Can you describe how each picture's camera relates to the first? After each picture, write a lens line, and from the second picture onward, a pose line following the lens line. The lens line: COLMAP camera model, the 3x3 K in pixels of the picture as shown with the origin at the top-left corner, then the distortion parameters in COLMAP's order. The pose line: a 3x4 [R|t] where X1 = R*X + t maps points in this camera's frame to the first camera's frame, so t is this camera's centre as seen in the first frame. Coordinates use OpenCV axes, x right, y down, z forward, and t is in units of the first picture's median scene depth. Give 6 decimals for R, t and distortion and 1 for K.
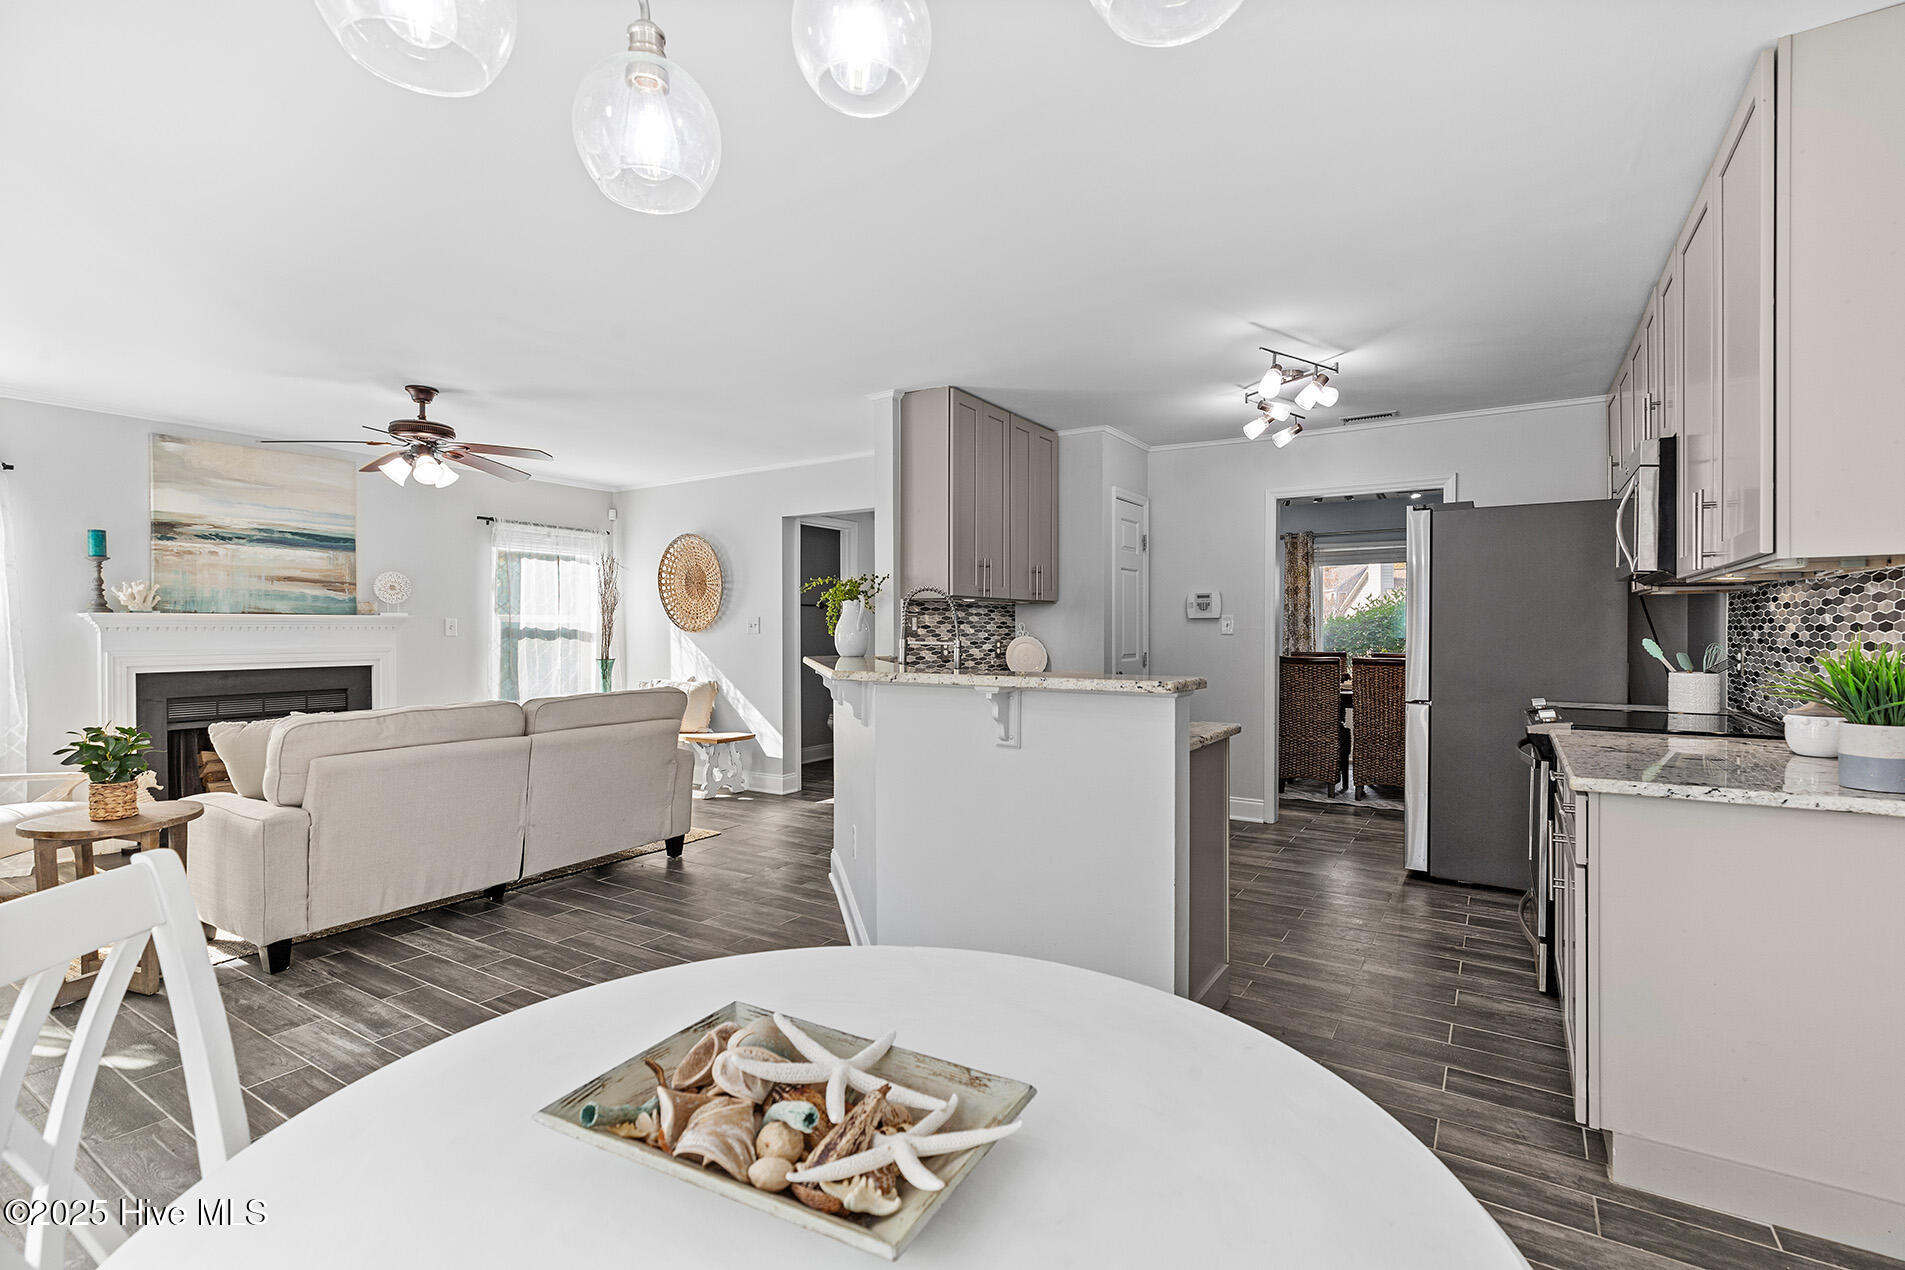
lens RADIAL K [[858.9, 0, 952.5], [0, 858.9, 635.0], [0, 0, 1]] dist [-0.000087, -0.000129]
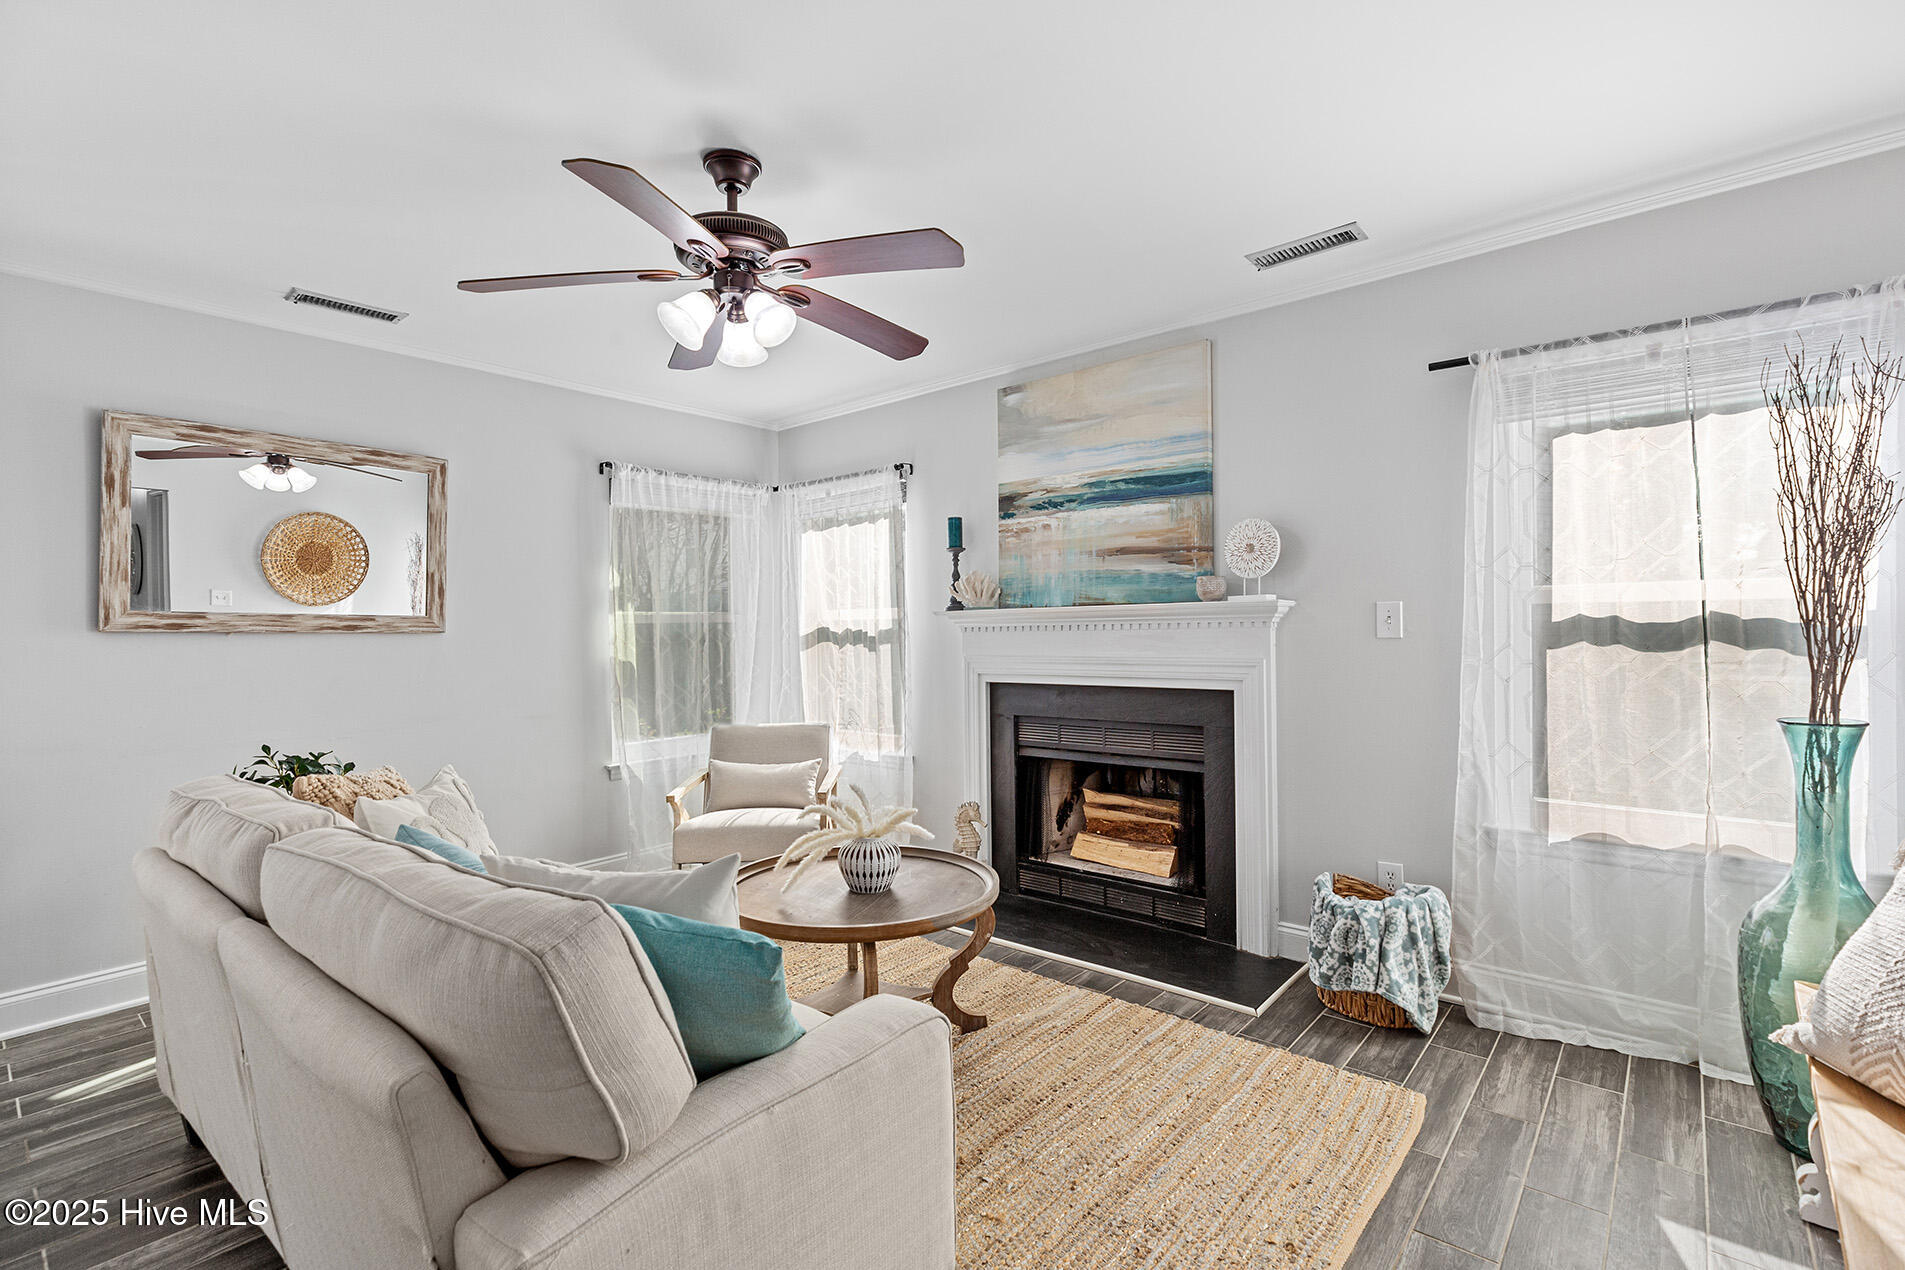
lens RADIAL K [[858.9, 0, 952.5], [0, 858.9, 635.0], [0, 0, 1]] dist [-0.000087, -0.000129]
pose [[-0.132811, 0.010421, -0.991087, -0.105418], [0.008996, 0.999916, 0.009309, -0.008714], [0.991101, -0.007679, -0.132893, 1.000009]]
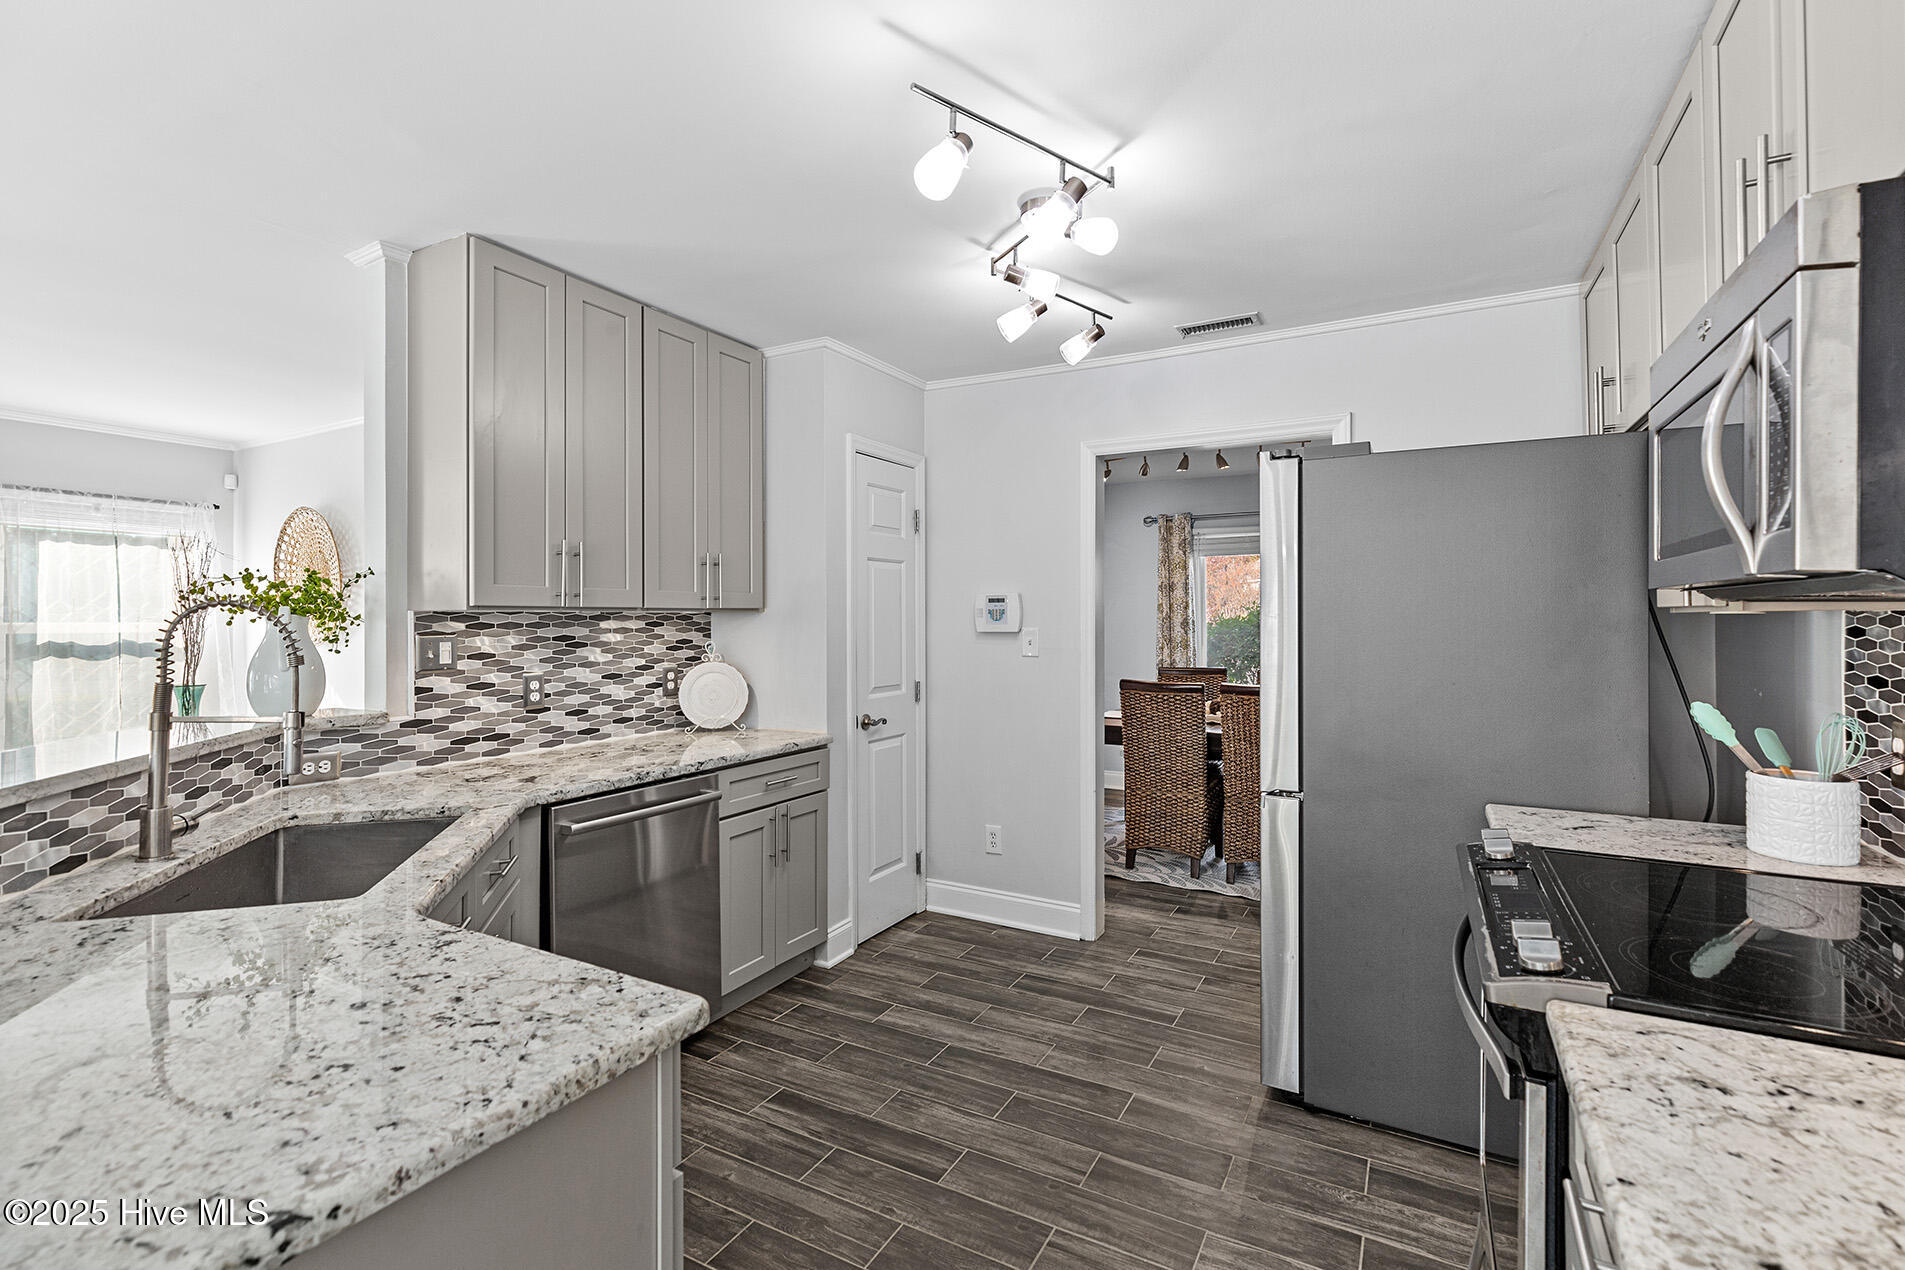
lens RADIAL K [[851.2, 0, 944.7], [0, 851.2, 609.4], [0, 0, 1]] dist [0.001995, 0.000180]
pose [[0.998250, -0.000293, 0.059128, 0.229001], [0.001294, 0.999856, -0.016902, -0.028434], [-0.059114, 0.016949, 0.998107, 0.357644]]
